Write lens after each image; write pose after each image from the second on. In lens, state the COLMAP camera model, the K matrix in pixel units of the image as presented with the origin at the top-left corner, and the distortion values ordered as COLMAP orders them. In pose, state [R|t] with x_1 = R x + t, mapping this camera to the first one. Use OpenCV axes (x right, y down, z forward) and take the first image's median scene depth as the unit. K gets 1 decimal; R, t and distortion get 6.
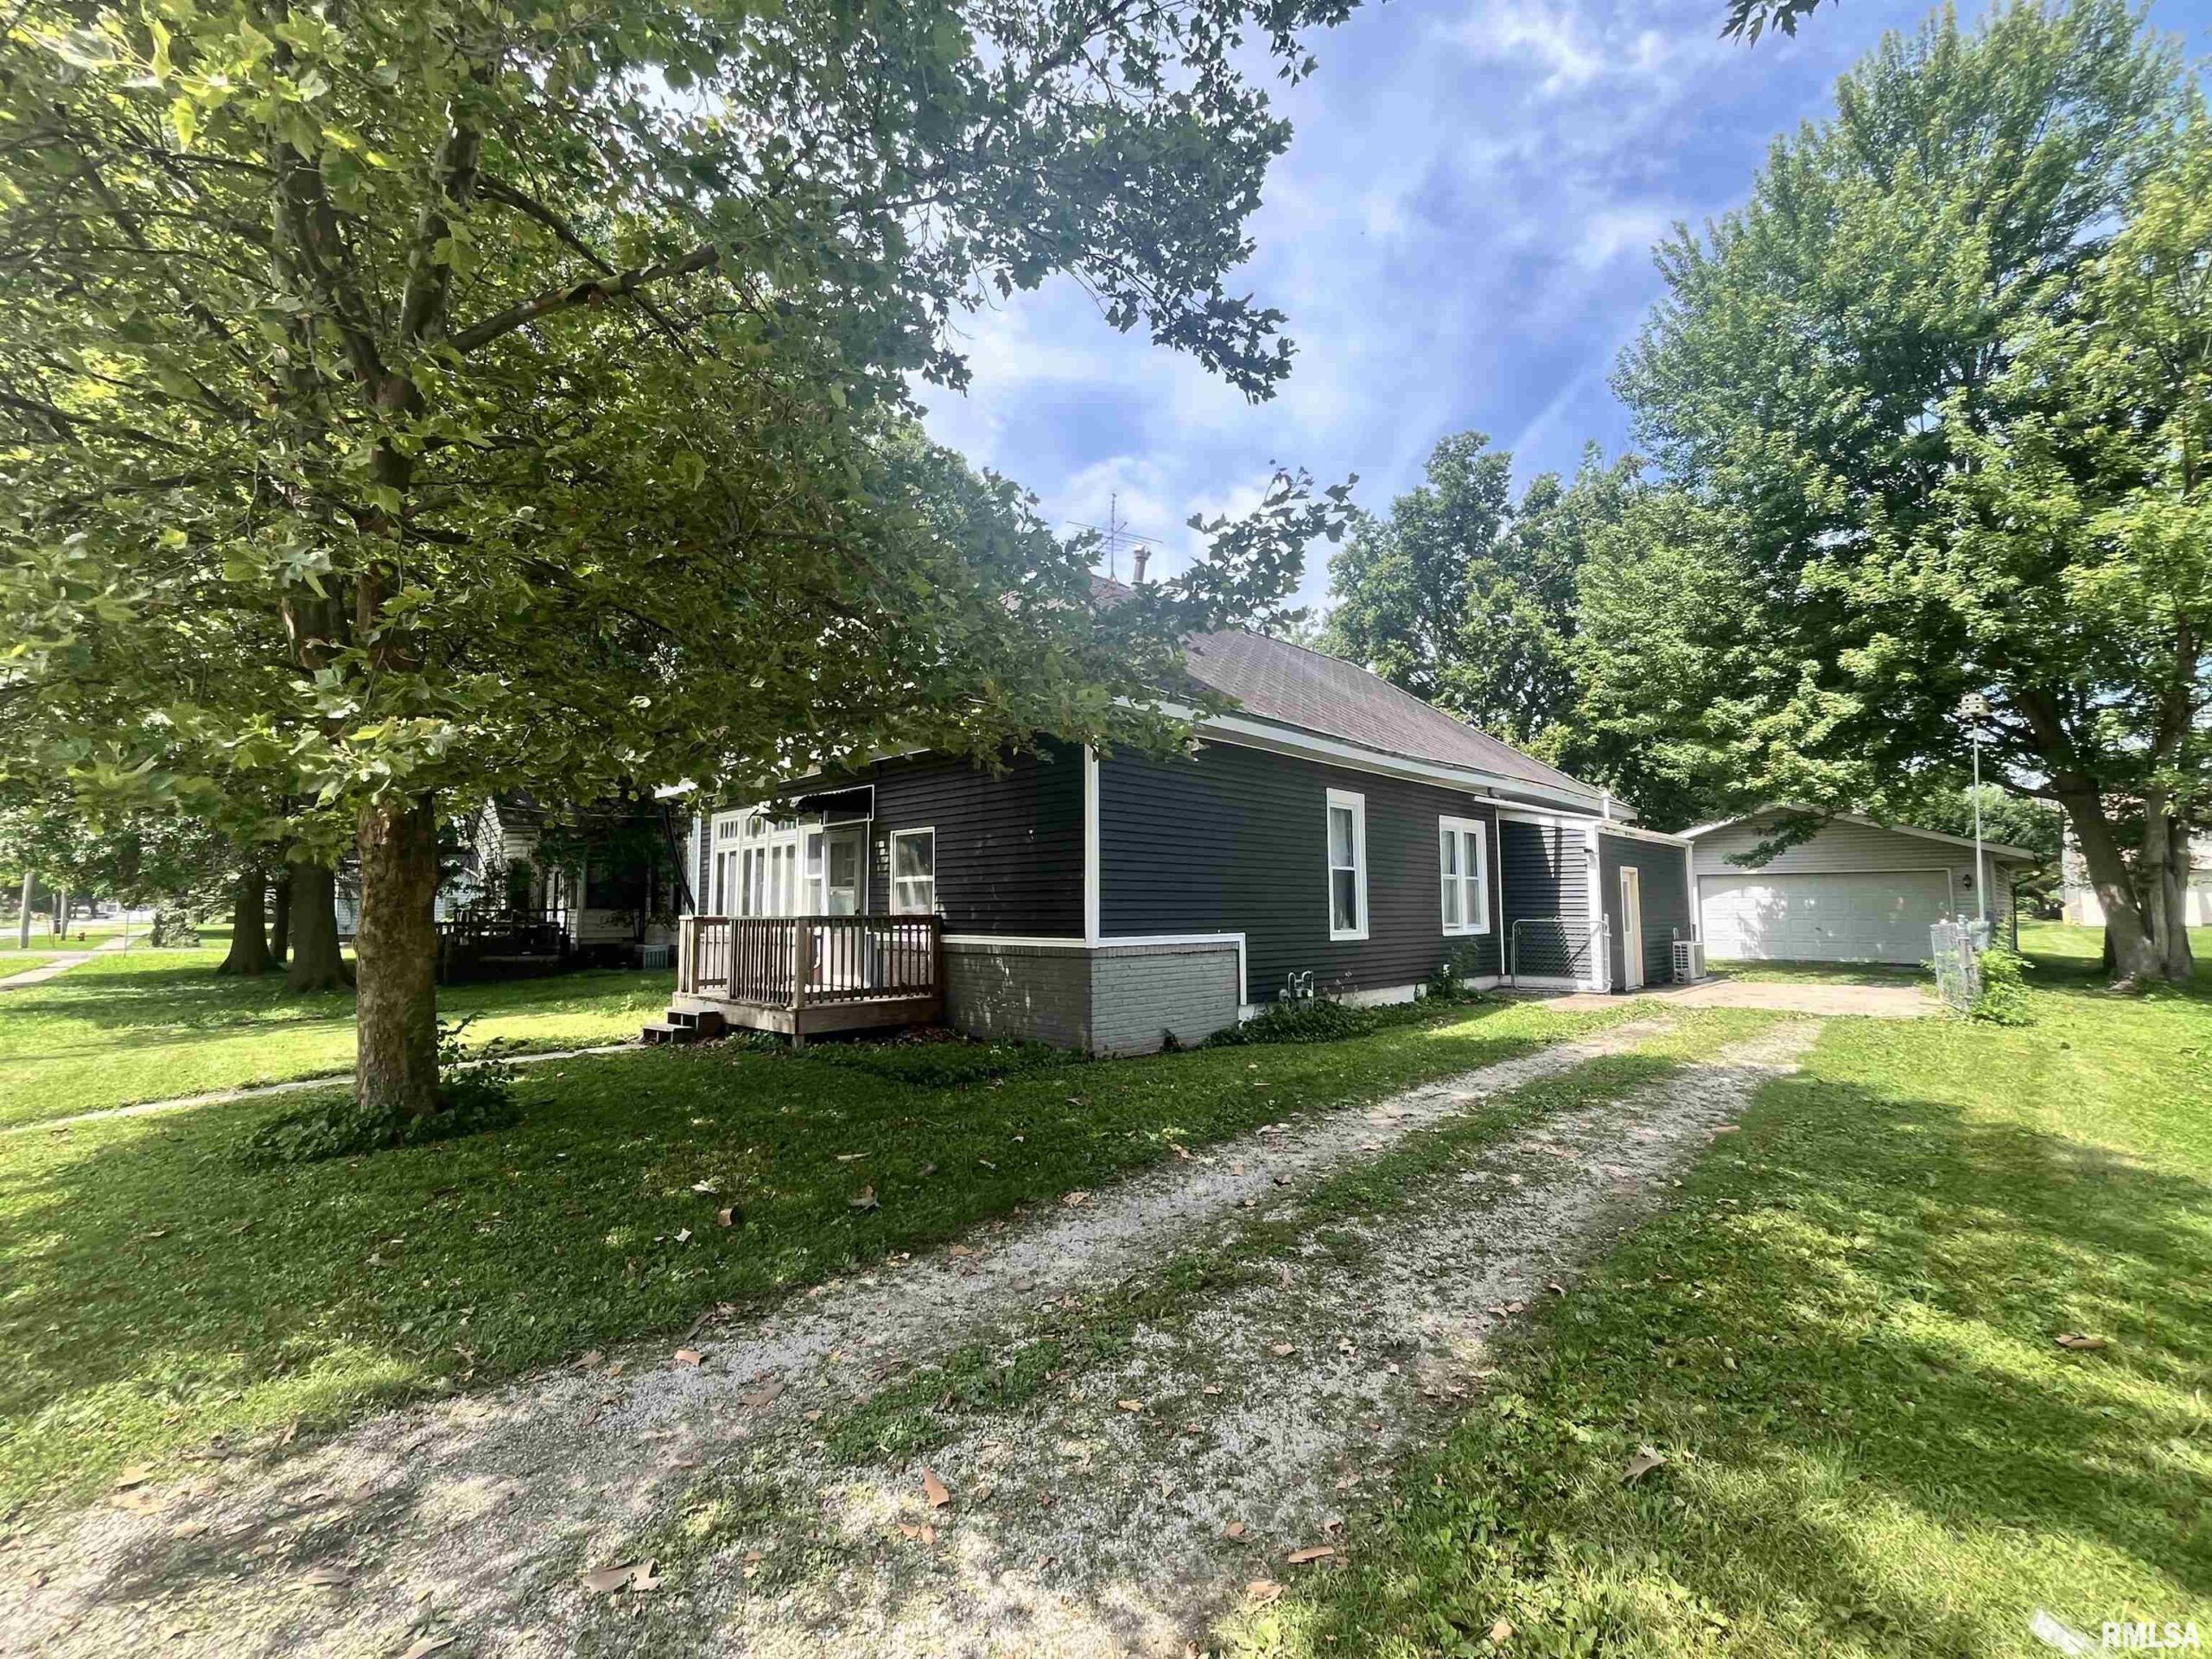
lens RADIAL K [[926.0, 0, 1106.0], [0, 926.0, 829.5], [0, 0, 1]] dist [0.000153, 0.000082]
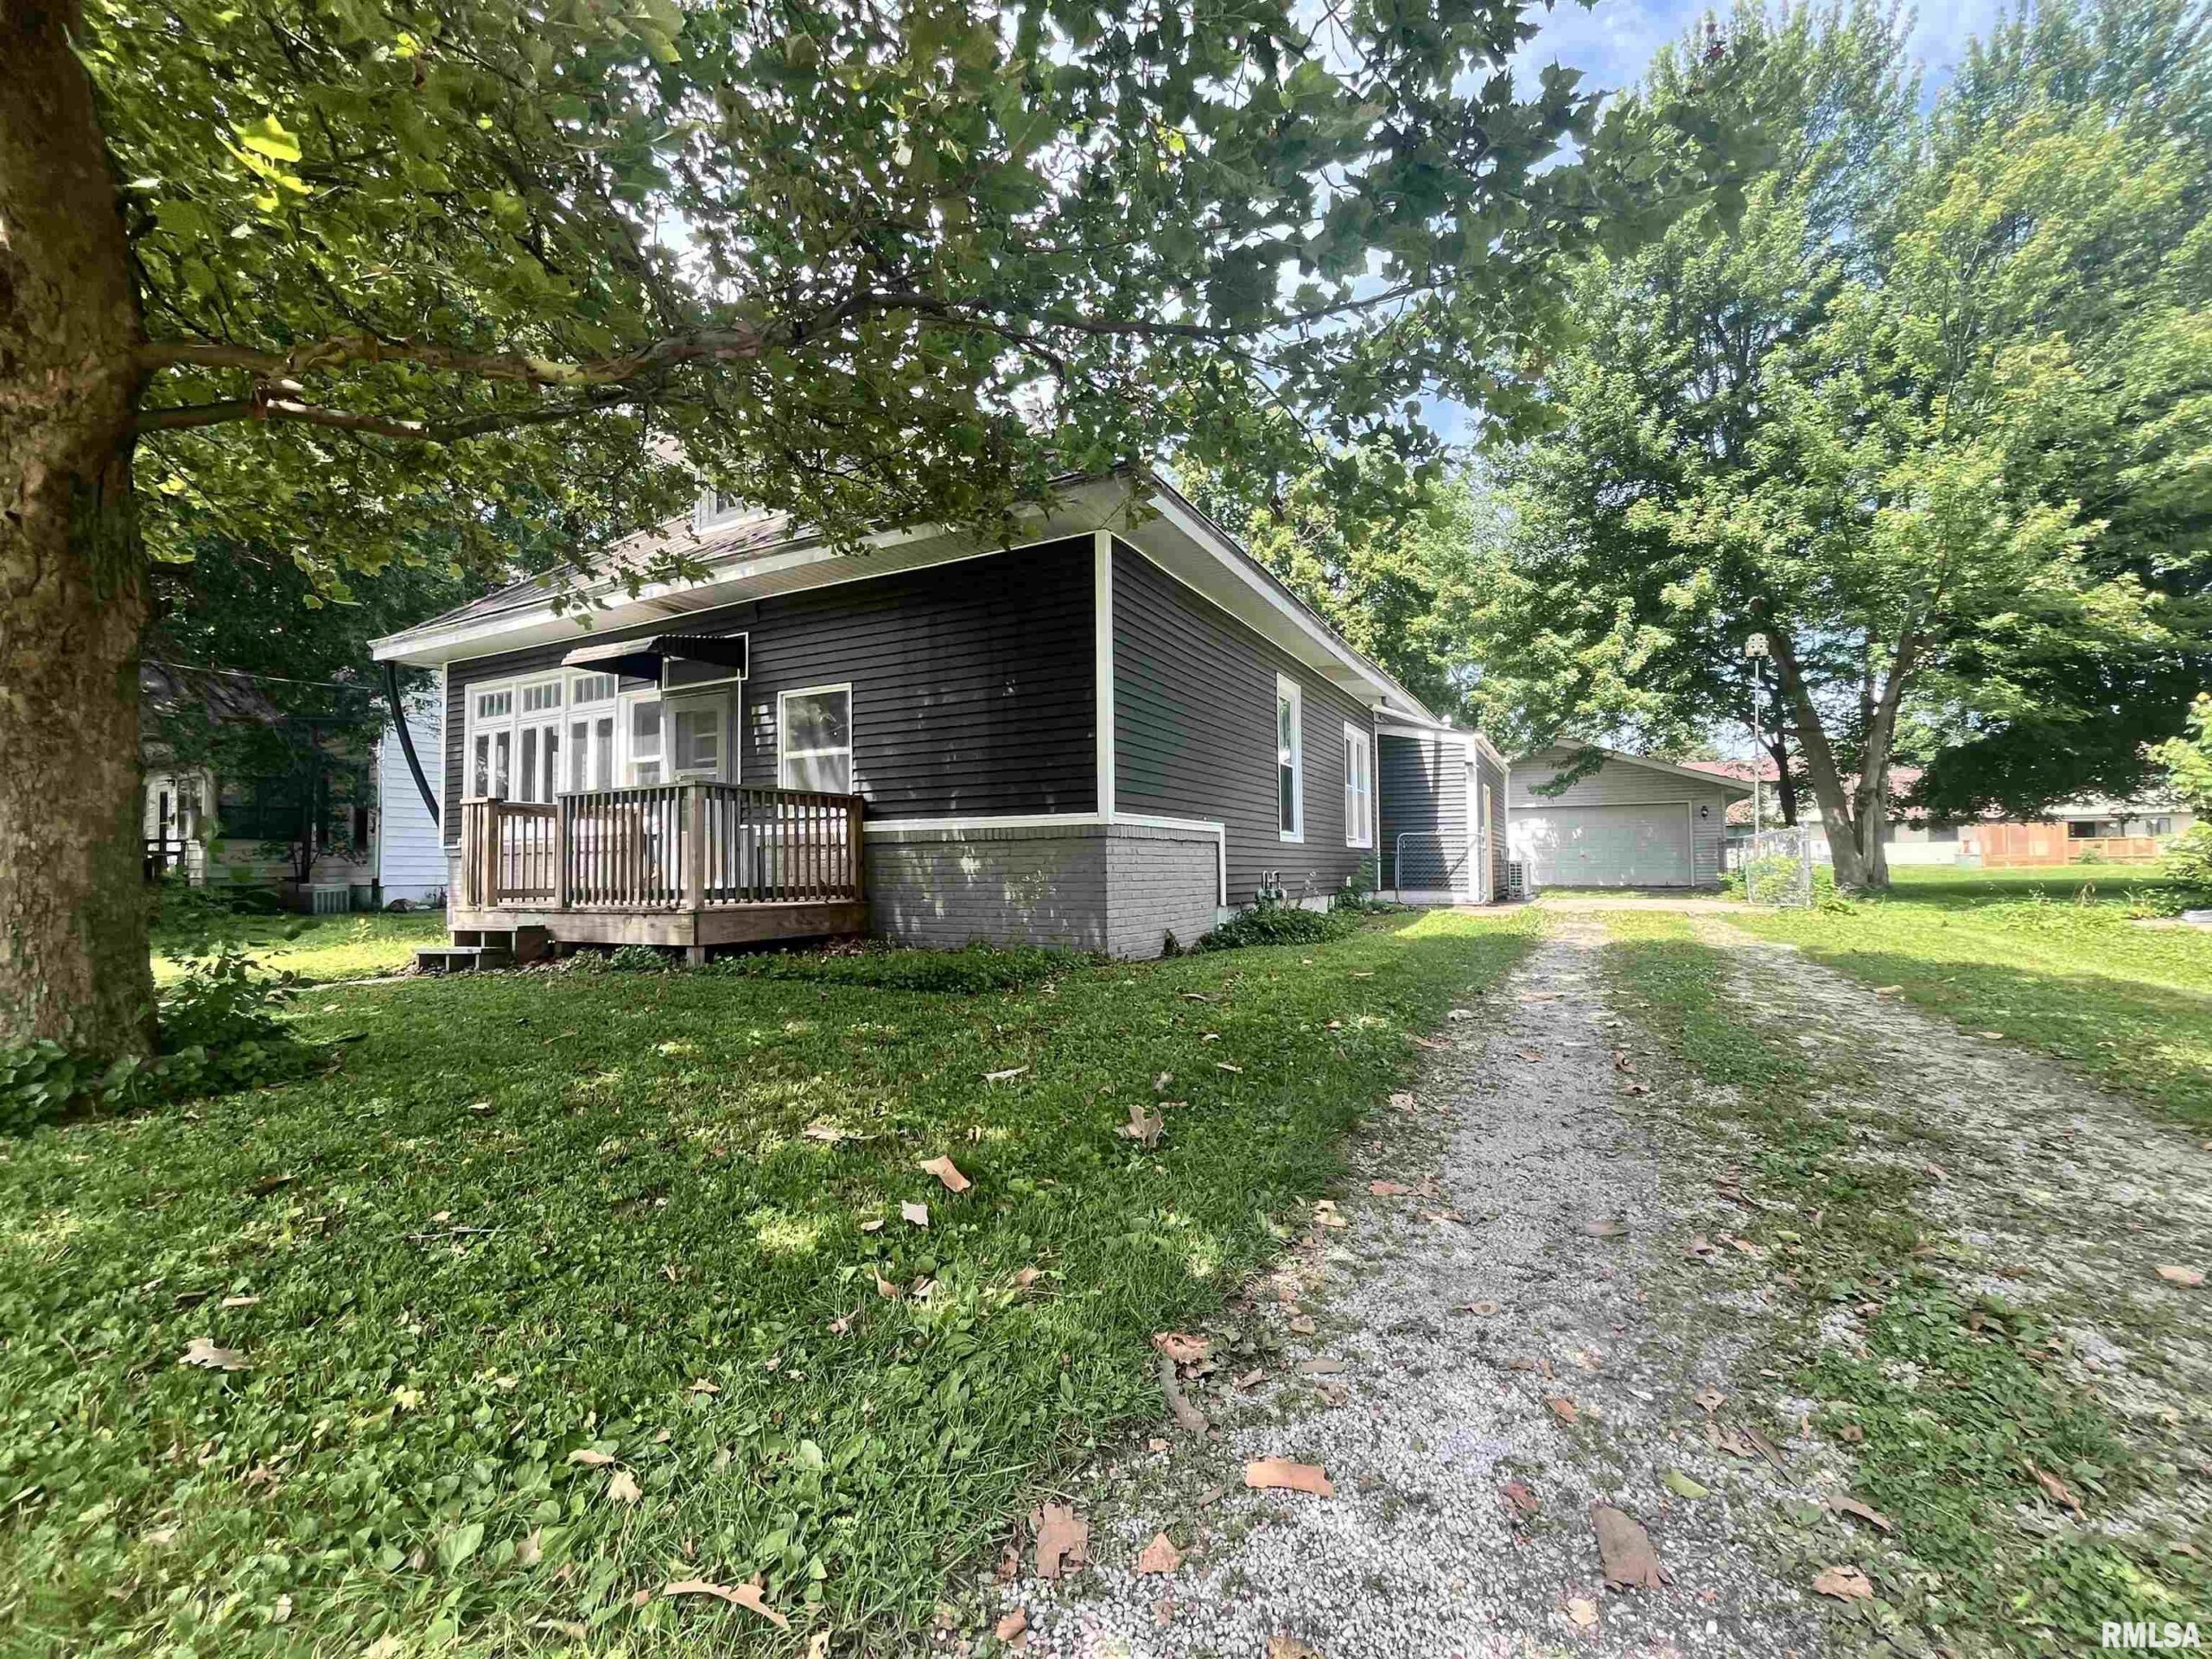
lens RADIAL K [[931.4, 0, 1097.2], [0, 931.4, 817.8], [0, 0, 1]] dist [0.000847, -0.000299]
pose [[0.961340, 0.008263, 0.275240, -0.200759], [-0.017013, 0.999422, 0.029419, 0.082732], [-0.274838, -0.032964, 0.960925, 0.197299]]
